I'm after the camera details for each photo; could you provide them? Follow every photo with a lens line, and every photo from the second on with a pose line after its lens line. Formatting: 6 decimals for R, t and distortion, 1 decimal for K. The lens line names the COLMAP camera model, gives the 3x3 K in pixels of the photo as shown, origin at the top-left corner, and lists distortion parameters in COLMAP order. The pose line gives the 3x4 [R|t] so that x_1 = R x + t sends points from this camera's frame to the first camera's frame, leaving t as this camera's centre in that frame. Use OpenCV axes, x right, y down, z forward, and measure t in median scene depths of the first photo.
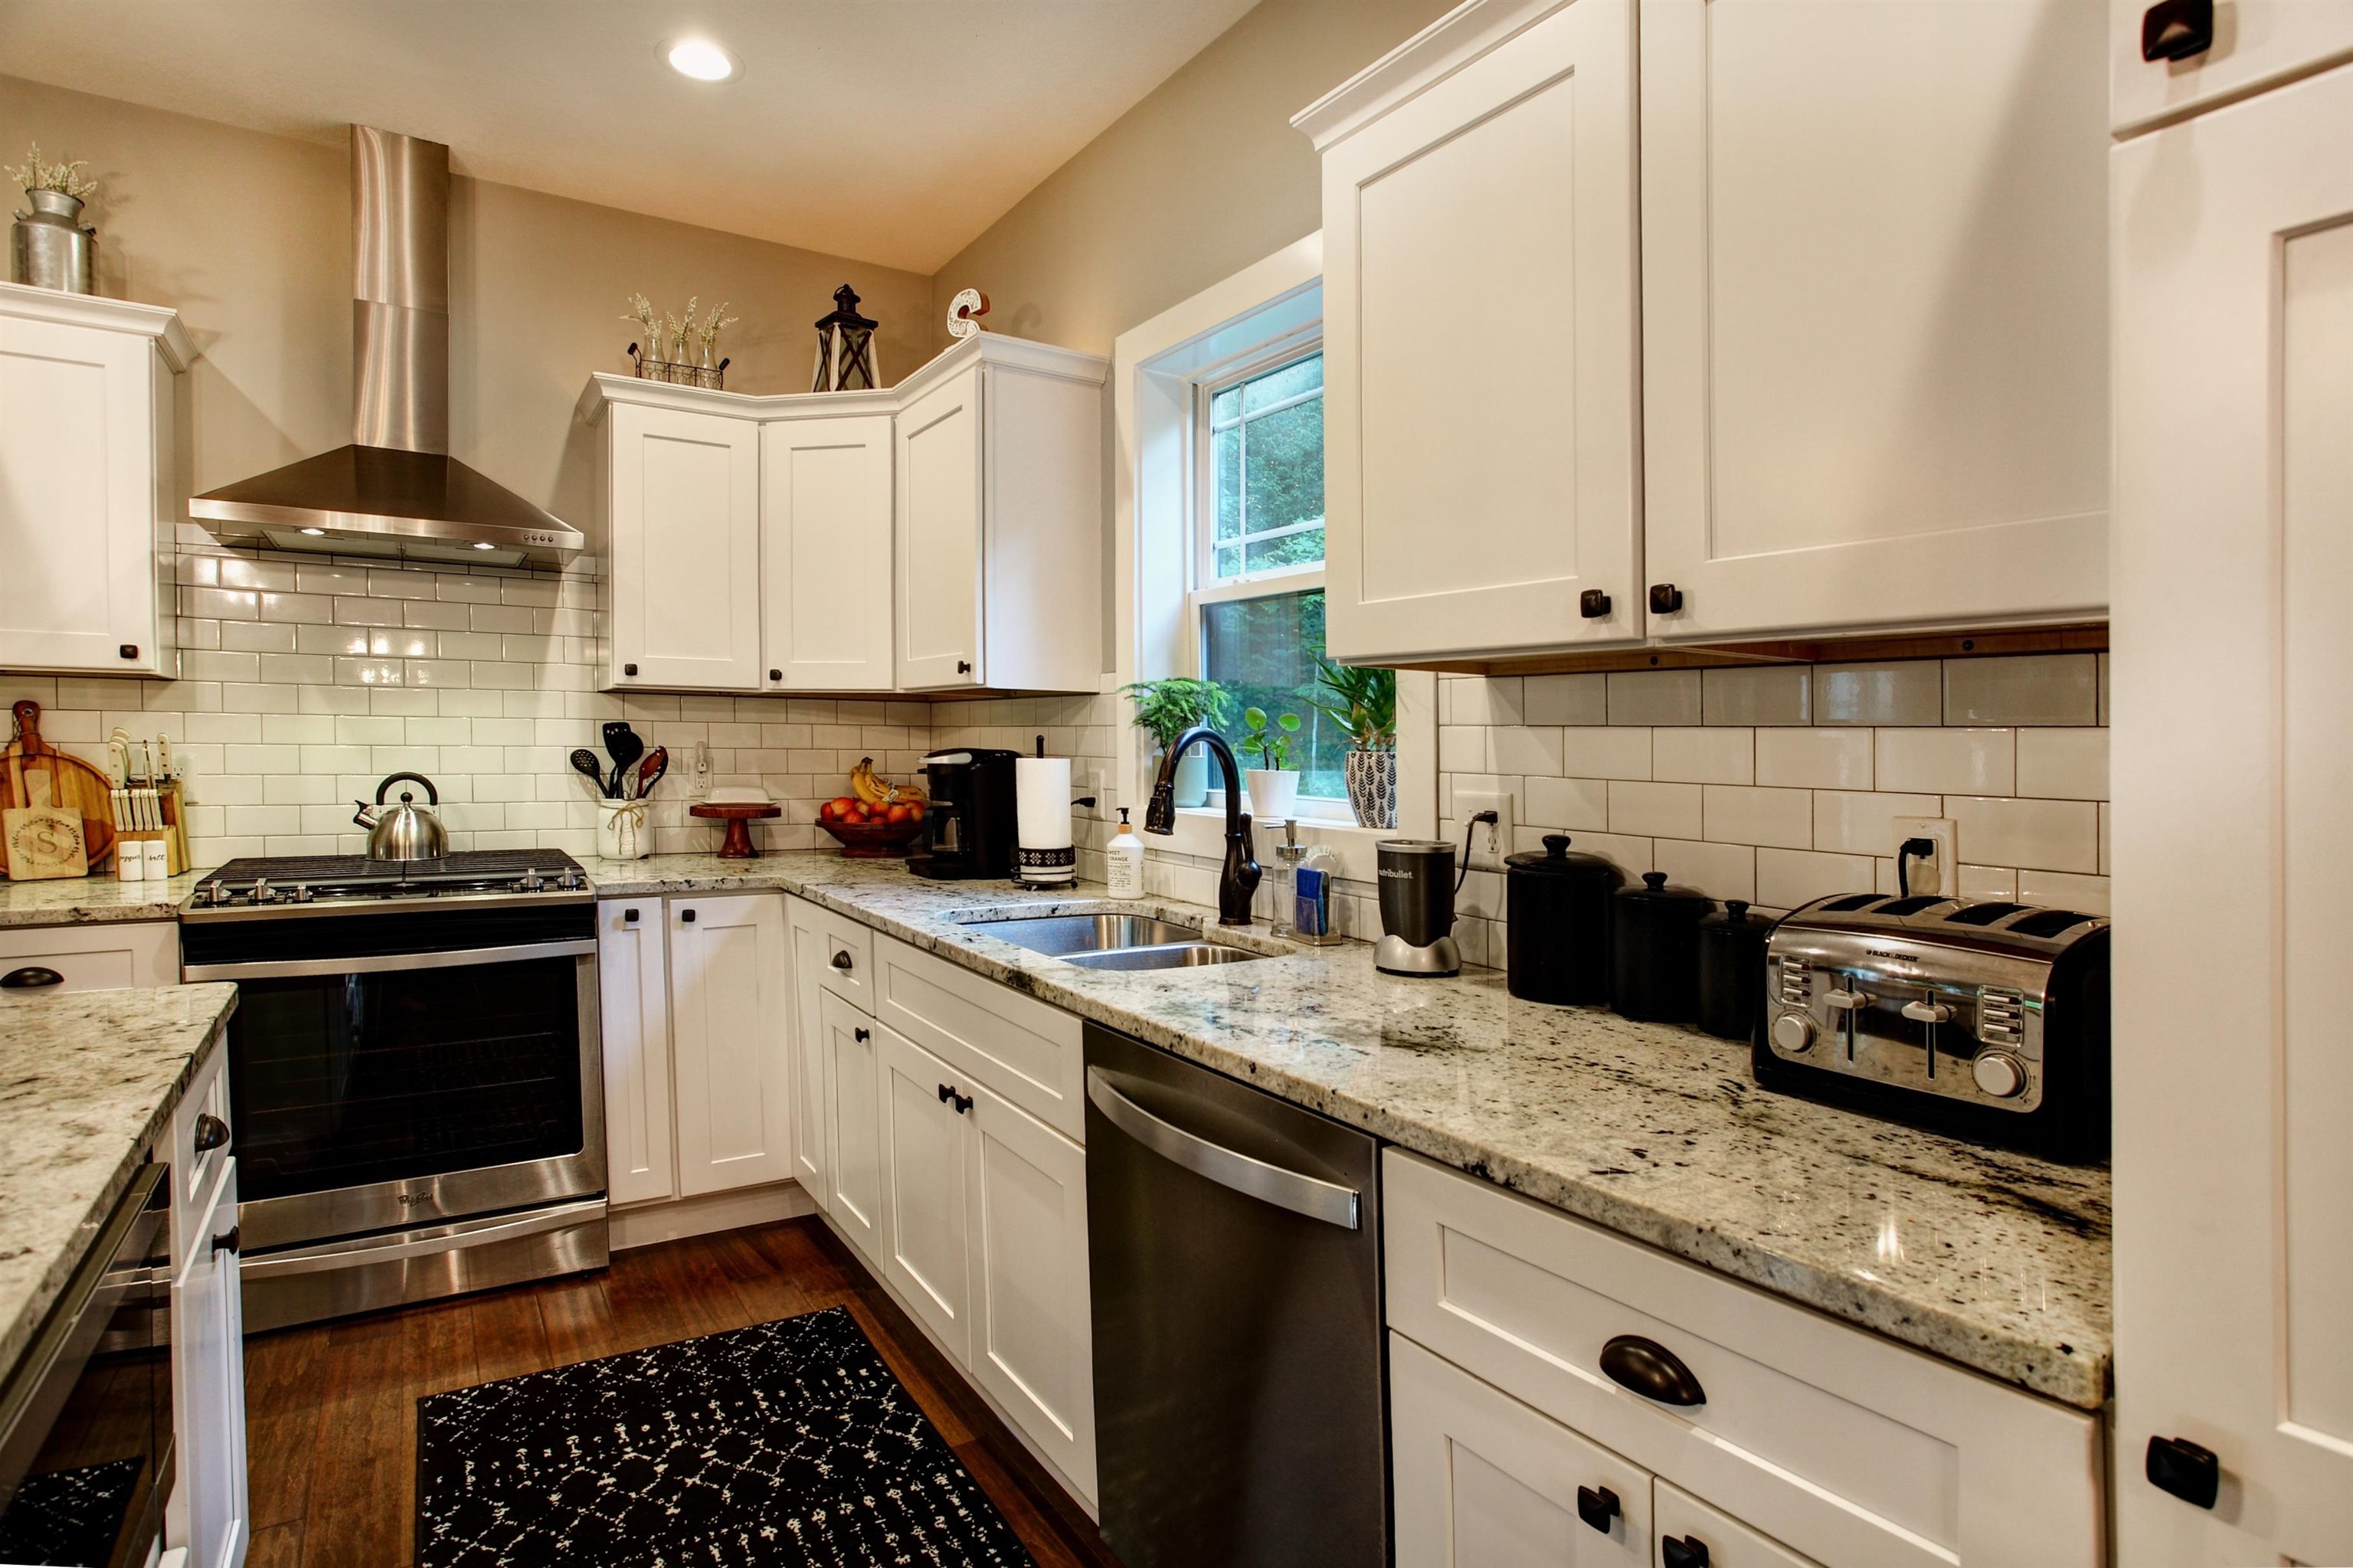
lens RADIAL K [[1418.7, 0, 1060.7], [0, 1418.7, 687.5], [0, 0, 1]] dist [-0.078884, 0.043954]
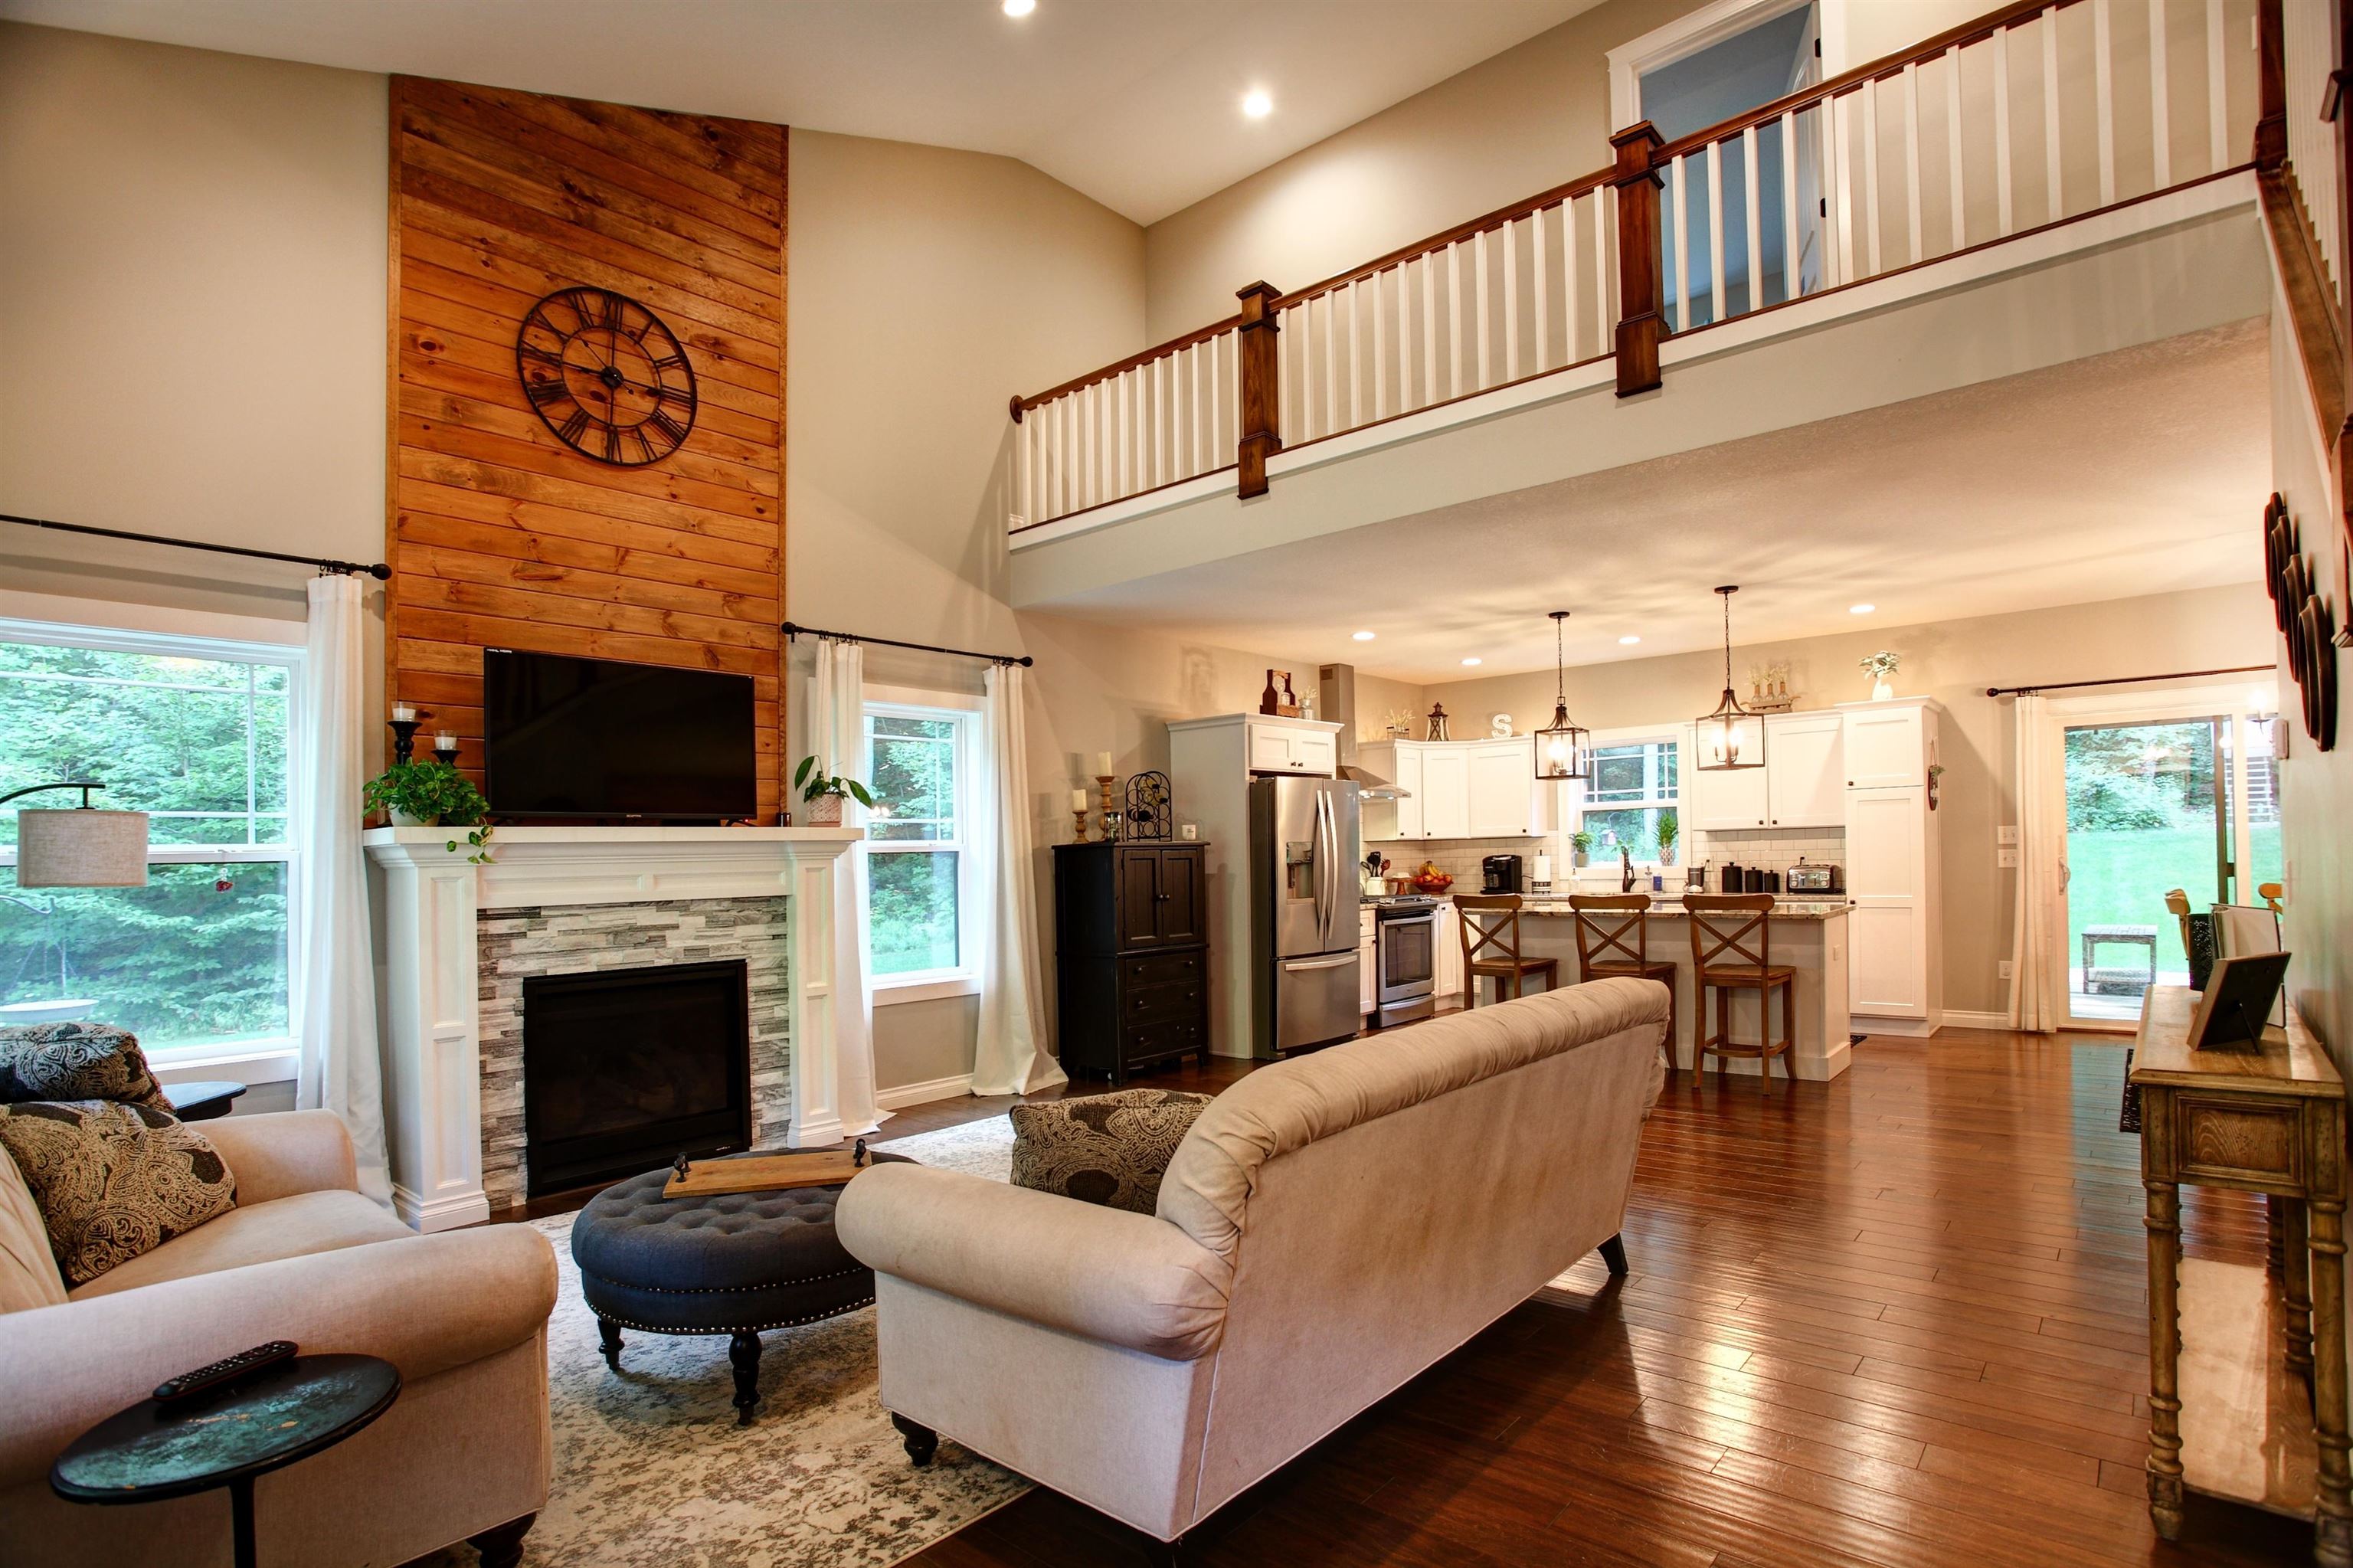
lens RADIAL K [[1263.0, 0, 1186.9], [0, 1263.0, 813.0], [0, 0, 1]] dist [-0.070537, 0.042961]
pose [[0.954348, -0.027248, 0.297453, -1.762399], [0.028082, 0.999605, 0.001470, -0.084671], [-0.297375, 0.006951, 0.954735, -1.691663]]
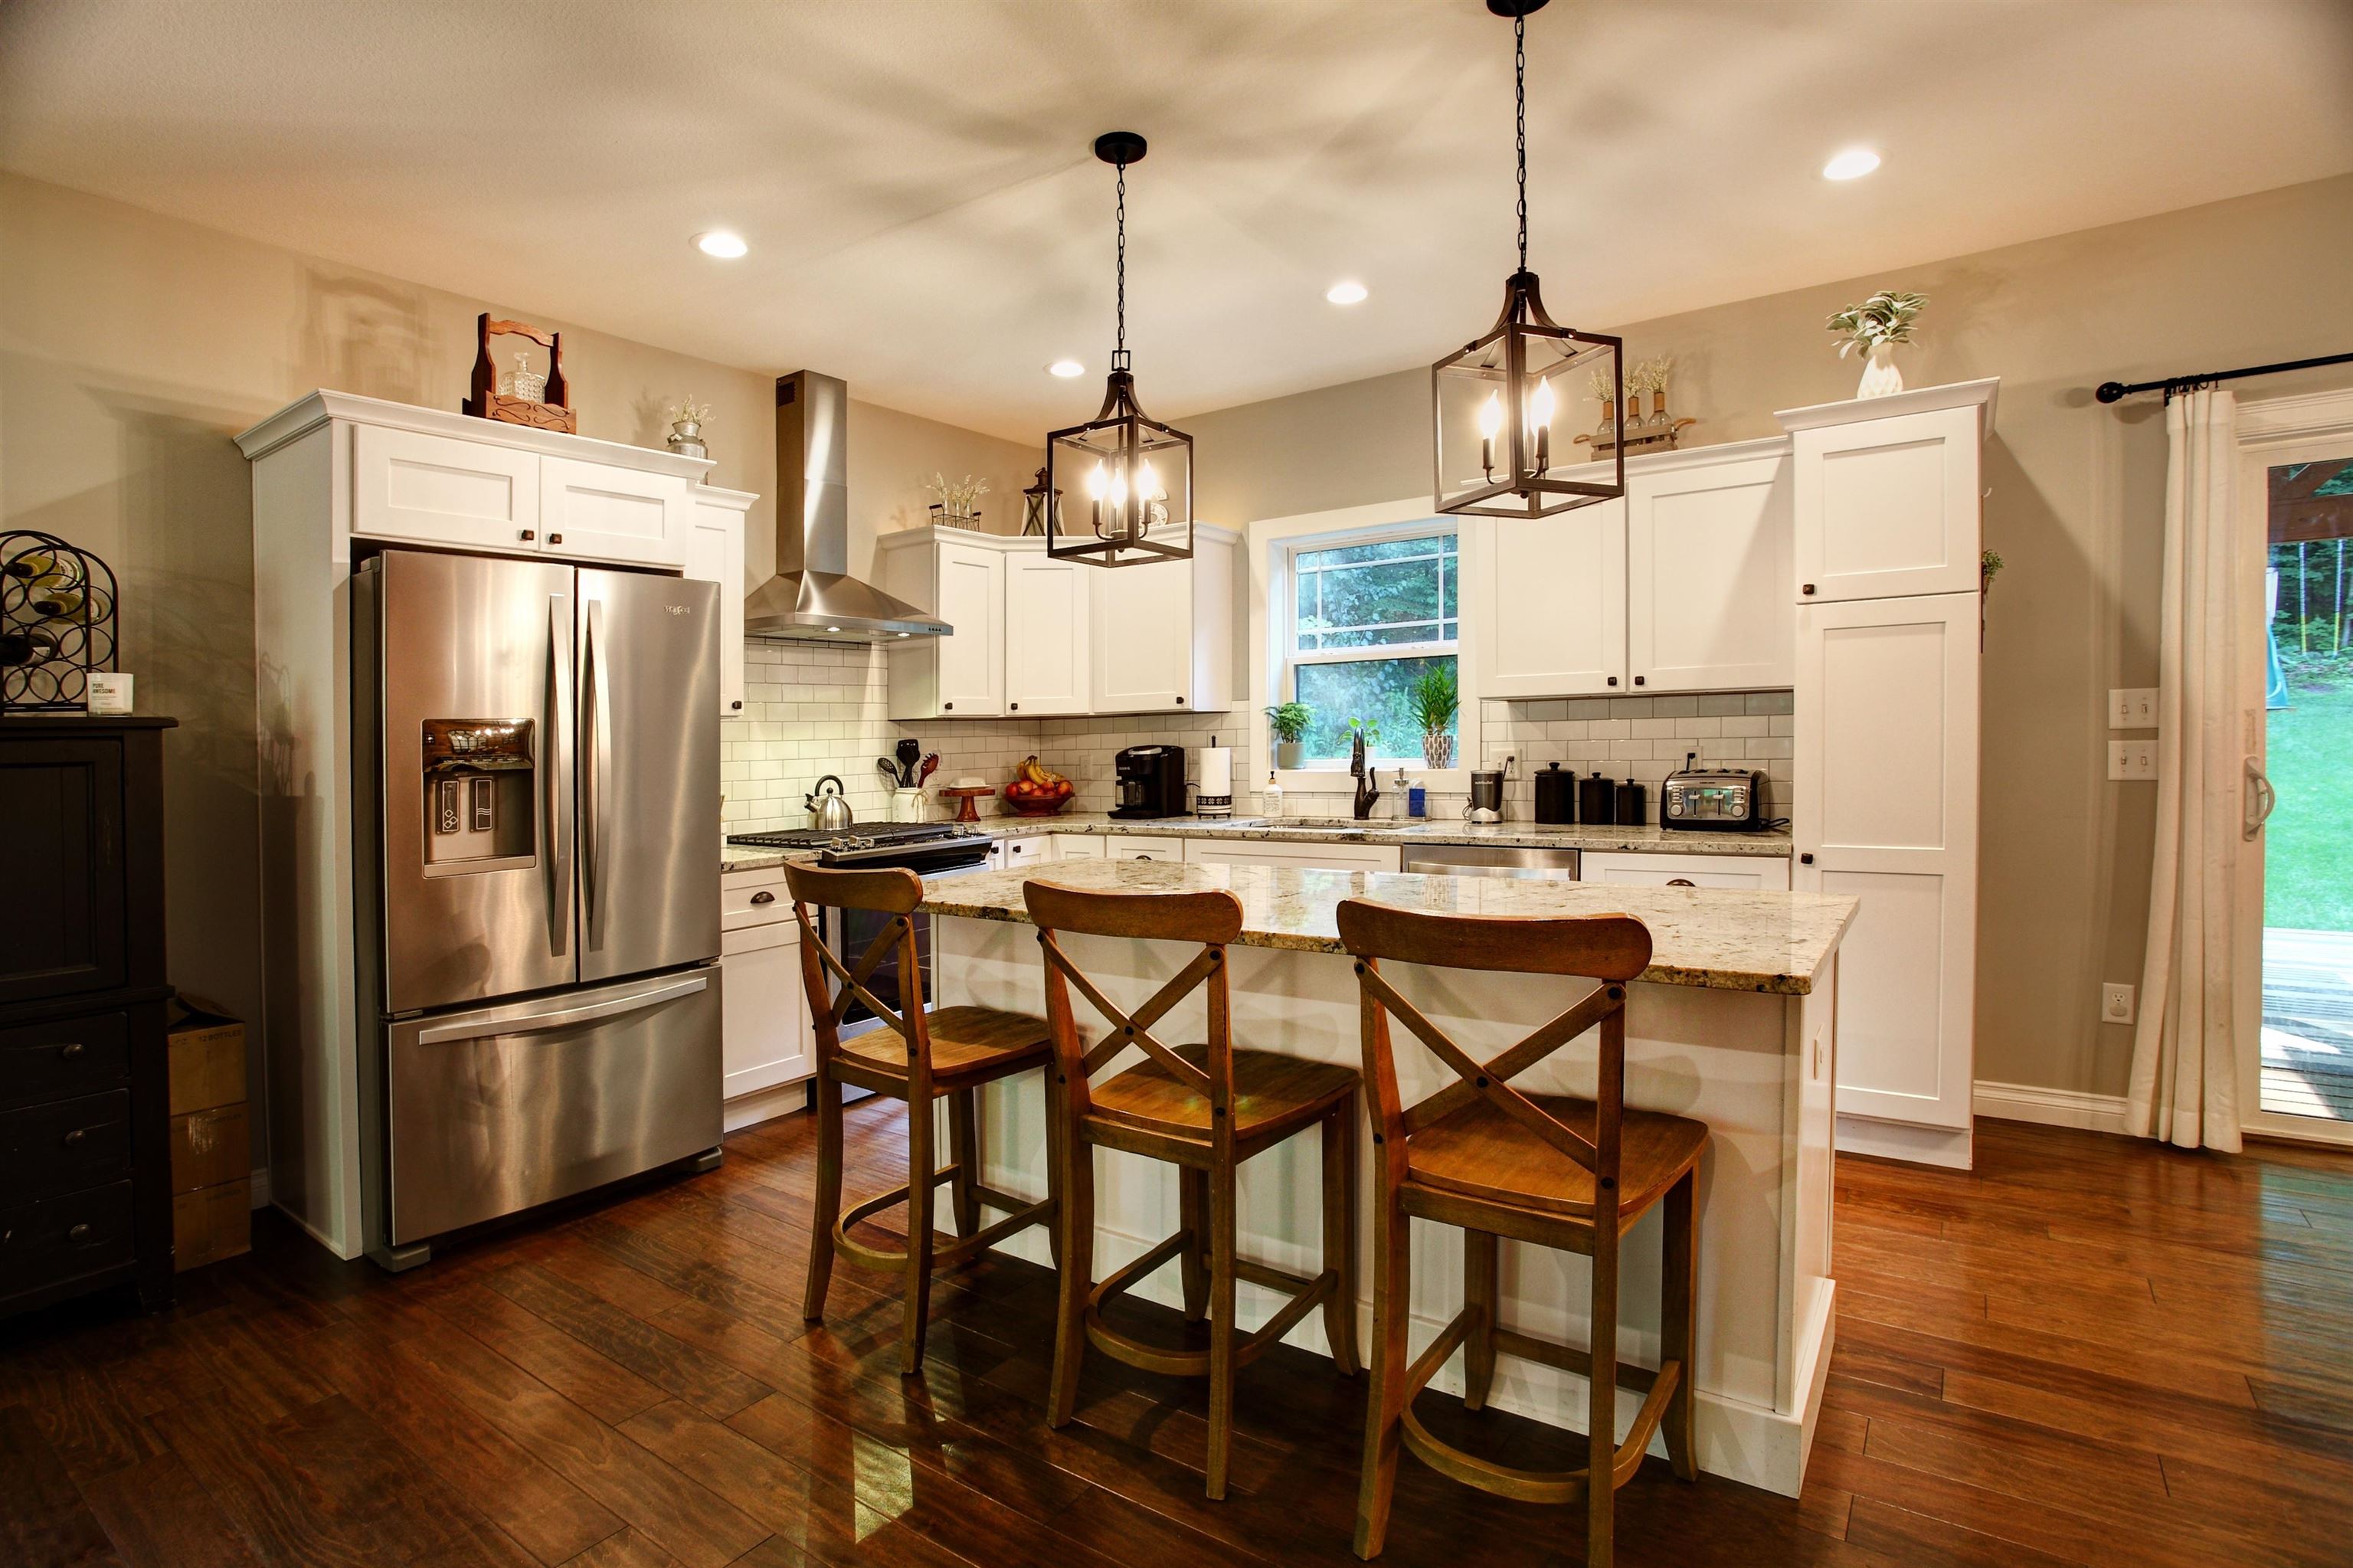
lens RADIAL K [[1362.6, 0, 1146.5], [0, 1362.6, 768.2], [0, 0, 1]] dist [-0.103742, 0.065737]
pose [[0.921086, -0.045439, 0.386700, -0.790050], [0.024587, 0.997973, 0.058703, -0.030736], [-0.388583, -0.044563, 0.920335, -0.616258]]
